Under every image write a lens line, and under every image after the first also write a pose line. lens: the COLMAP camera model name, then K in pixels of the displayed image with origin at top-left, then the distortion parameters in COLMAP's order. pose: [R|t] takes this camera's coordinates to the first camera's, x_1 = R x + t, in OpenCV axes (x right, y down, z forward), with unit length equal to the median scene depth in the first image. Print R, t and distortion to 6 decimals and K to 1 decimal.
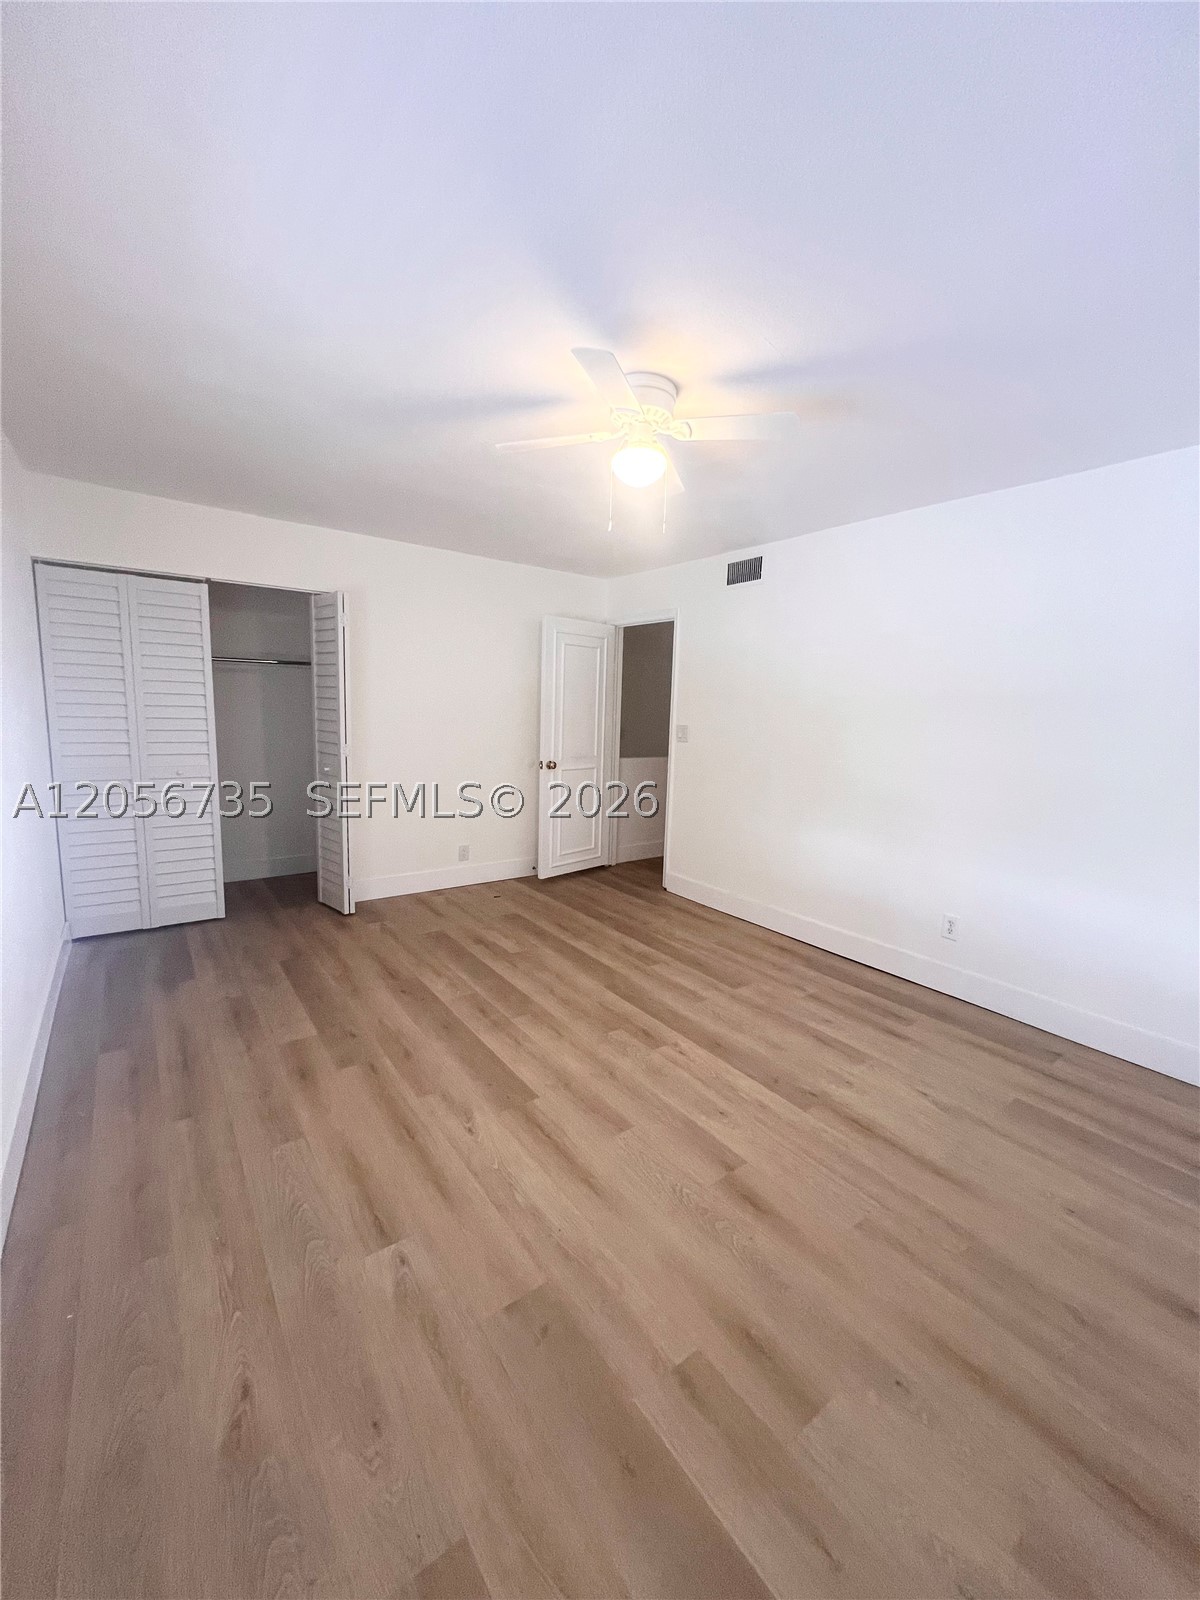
lens RADIAL K [[641.1, 0, 605.0], [0, 641.1, 794.0], [0, 0, 1]] dist [-0.000324, -0.000026]
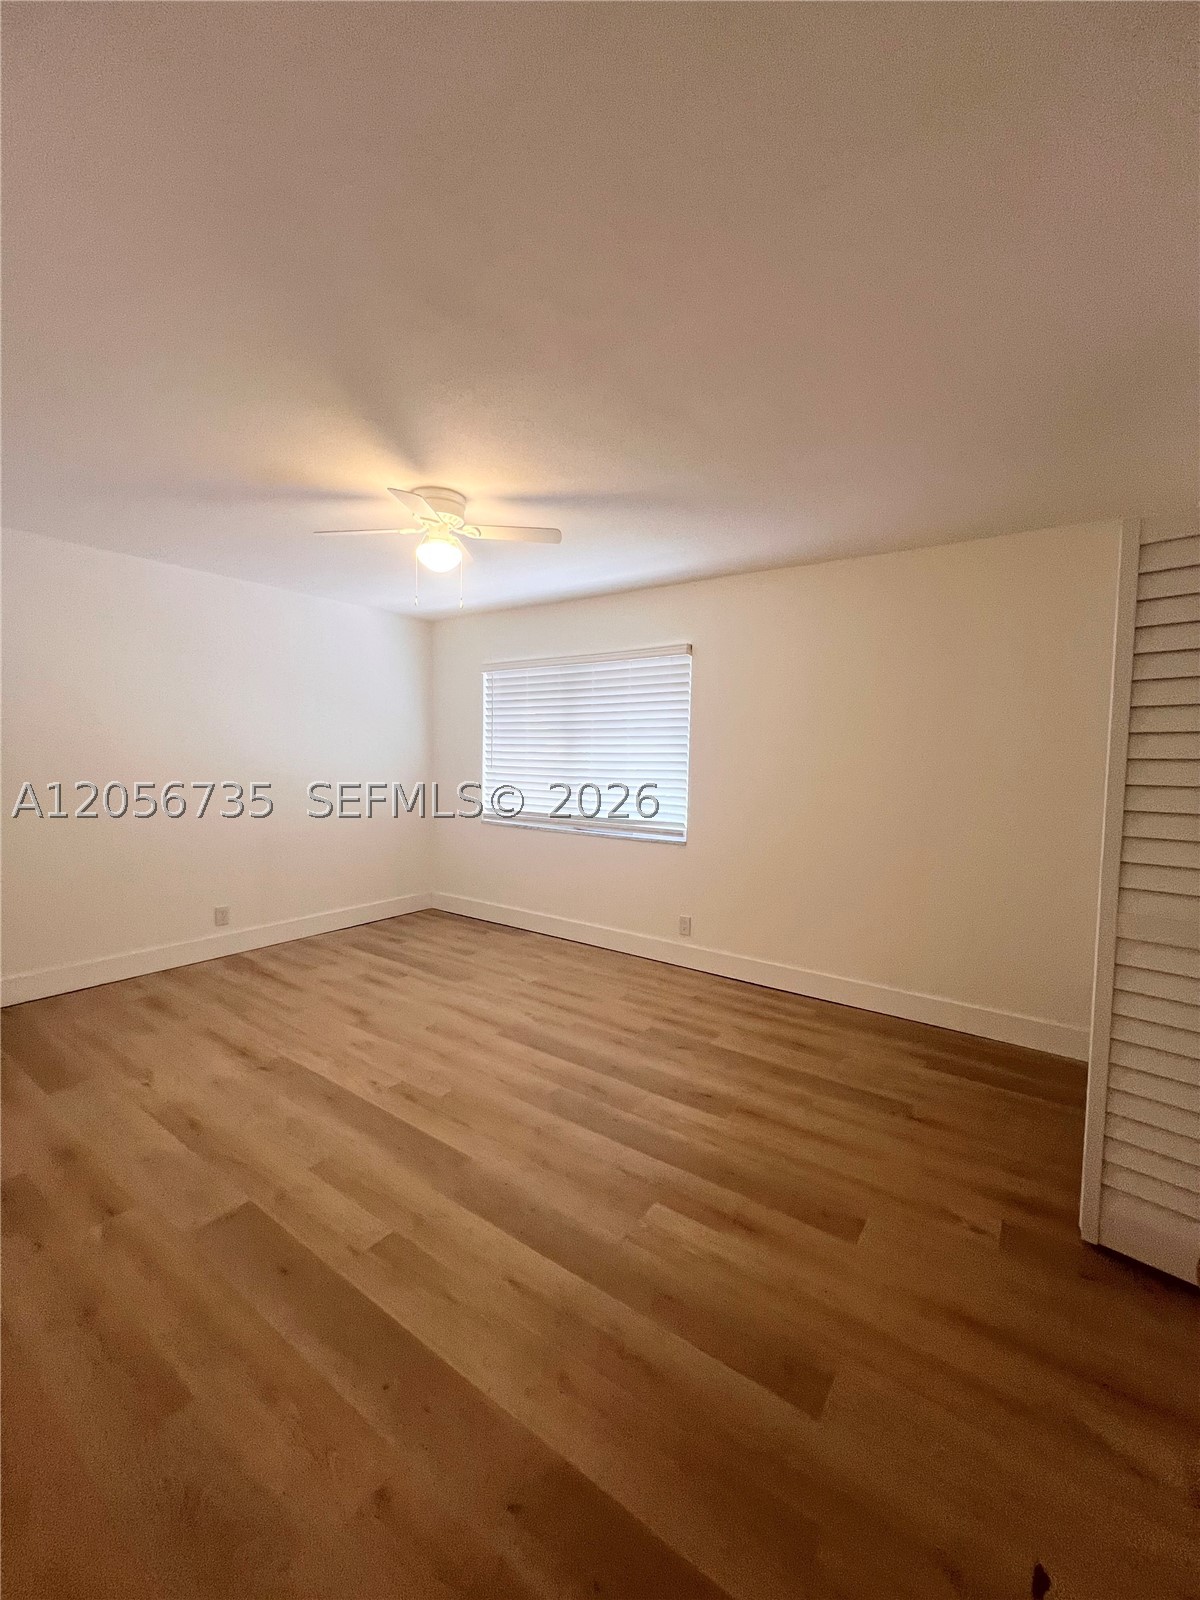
lens RADIAL K [[641.1, 0, 605.0], [0, 641.1, 794.0], [0, 0, 1]] dist [-0.000324, -0.000026]
pose [[-0.946607, -0.029625, -0.321027, 0.112346], [-0.092651, 0.978761, 0.182875, -0.259585], [0.308791, 0.202854, -0.929246, 1.943475]]
